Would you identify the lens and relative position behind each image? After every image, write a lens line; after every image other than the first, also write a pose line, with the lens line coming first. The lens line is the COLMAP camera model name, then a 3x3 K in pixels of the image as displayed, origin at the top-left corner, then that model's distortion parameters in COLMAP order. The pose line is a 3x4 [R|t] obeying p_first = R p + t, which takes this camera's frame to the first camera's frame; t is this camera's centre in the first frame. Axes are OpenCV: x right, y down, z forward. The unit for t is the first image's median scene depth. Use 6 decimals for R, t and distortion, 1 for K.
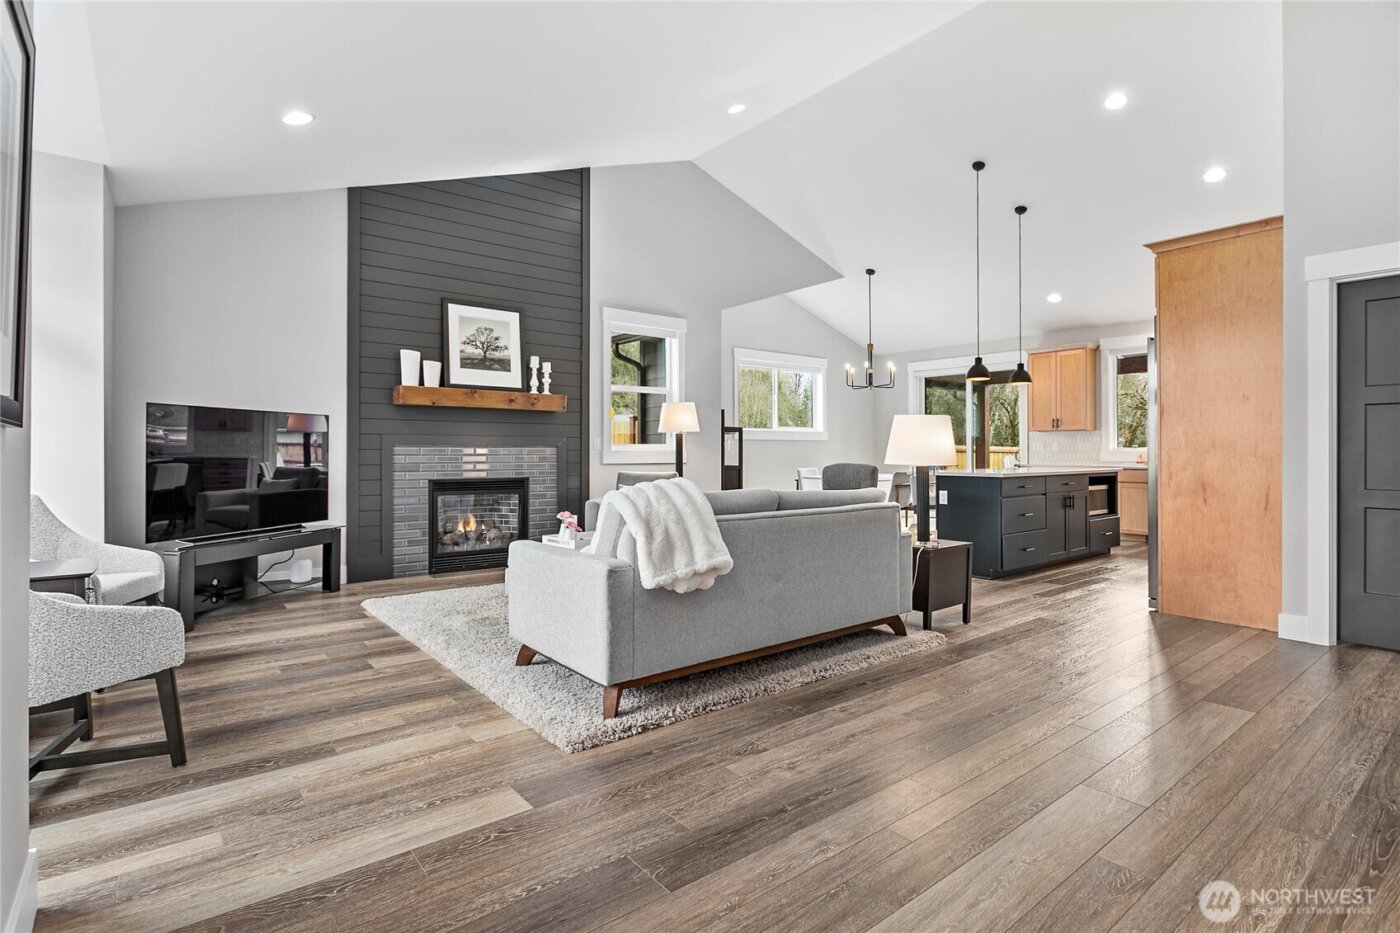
lens RADIAL K [[685.6, 0, 696.1], [0, 685.6, 452.4], [0, 0, 1]] dist [-0.012258, 0.000126]
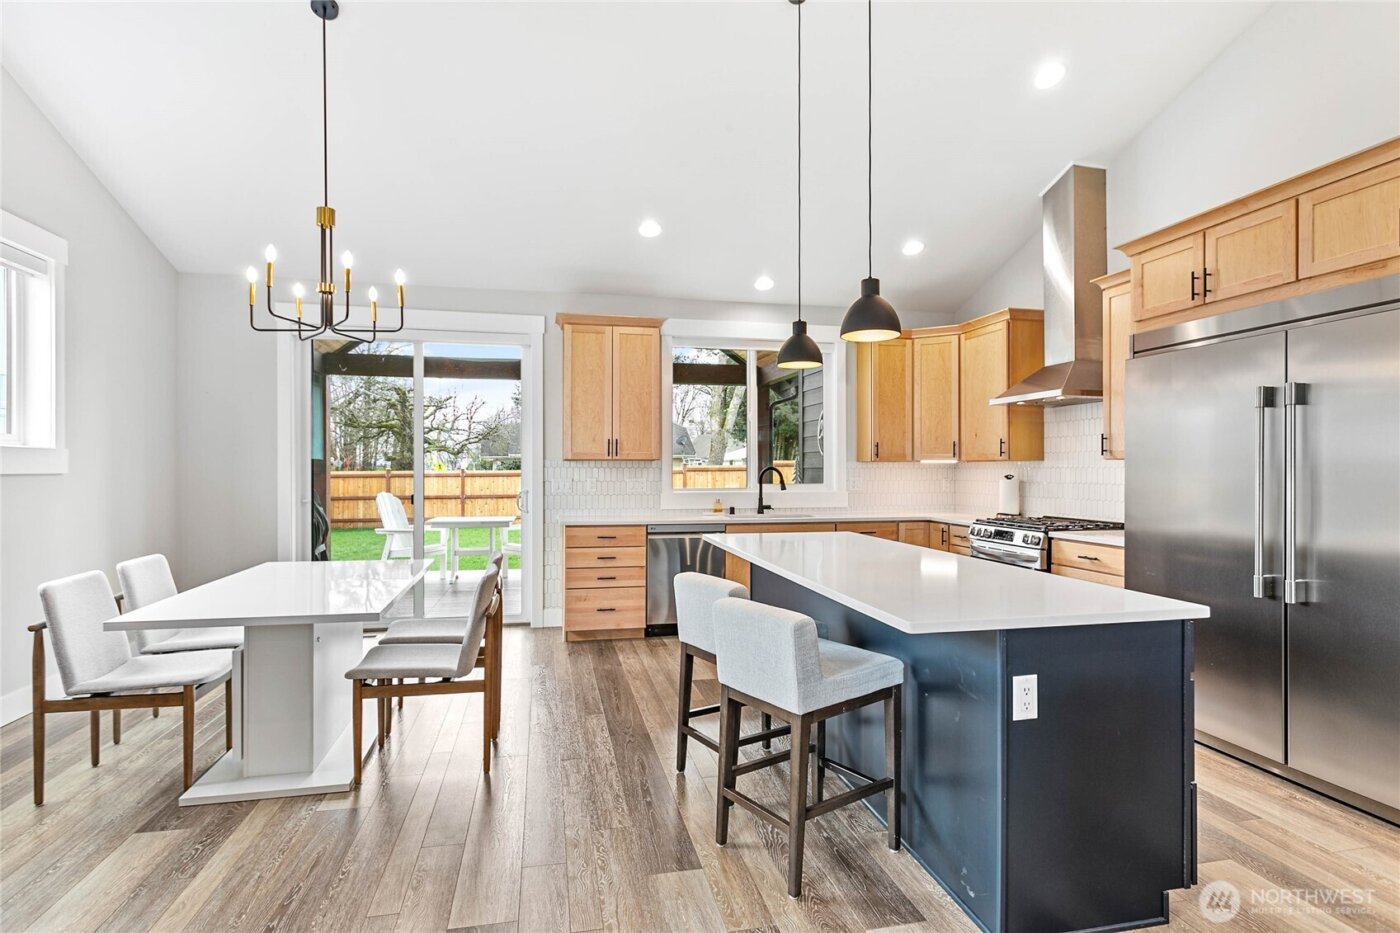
lens RADIAL K [[714.8, 0, 700.0], [0, 714.8, 466.5], [0, 0, 1]] dist [-0.013959, 0.000208]
pose [[0.437371, 0.005687, 0.899263, 0.013726], [-0.001036, 0.999983, -0.005820, -0.032511], [-0.899281, 0.001614, 0.437369, 0.940148]]
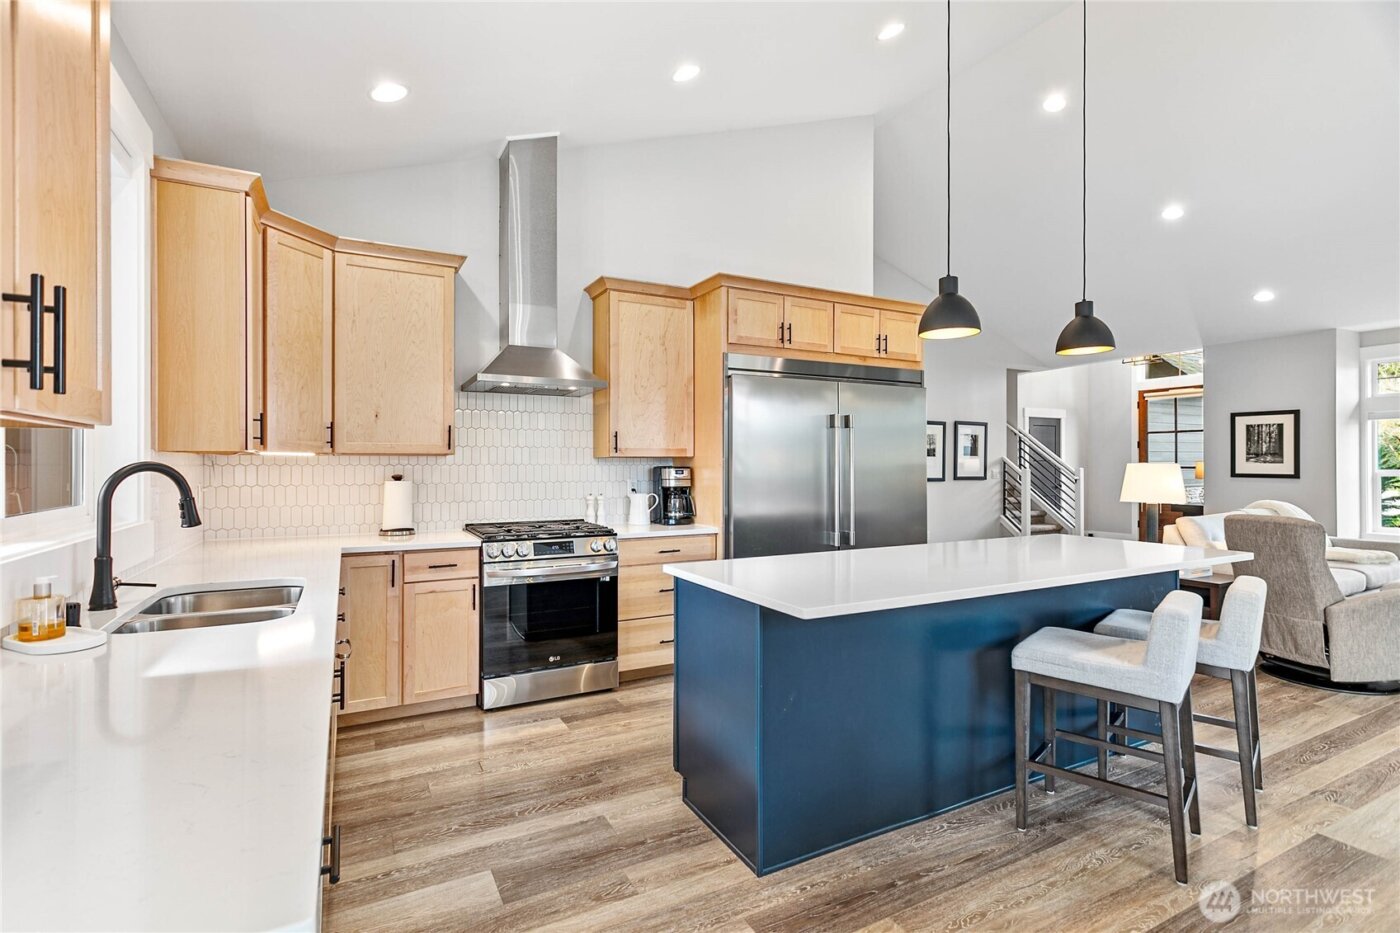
lens RADIAL K [[655.1, 0, 700.0], [0, 655.1, 466.5], [0, 0, 1]] dist [-0.000074, -0.000520]
pose [[-0.982358, 0.005222, 0.186936, 0.599550], [0.004949, 0.999986, -0.001931, -0.032472], [-0.186944, -0.000972, -0.982370, 1.508286]]
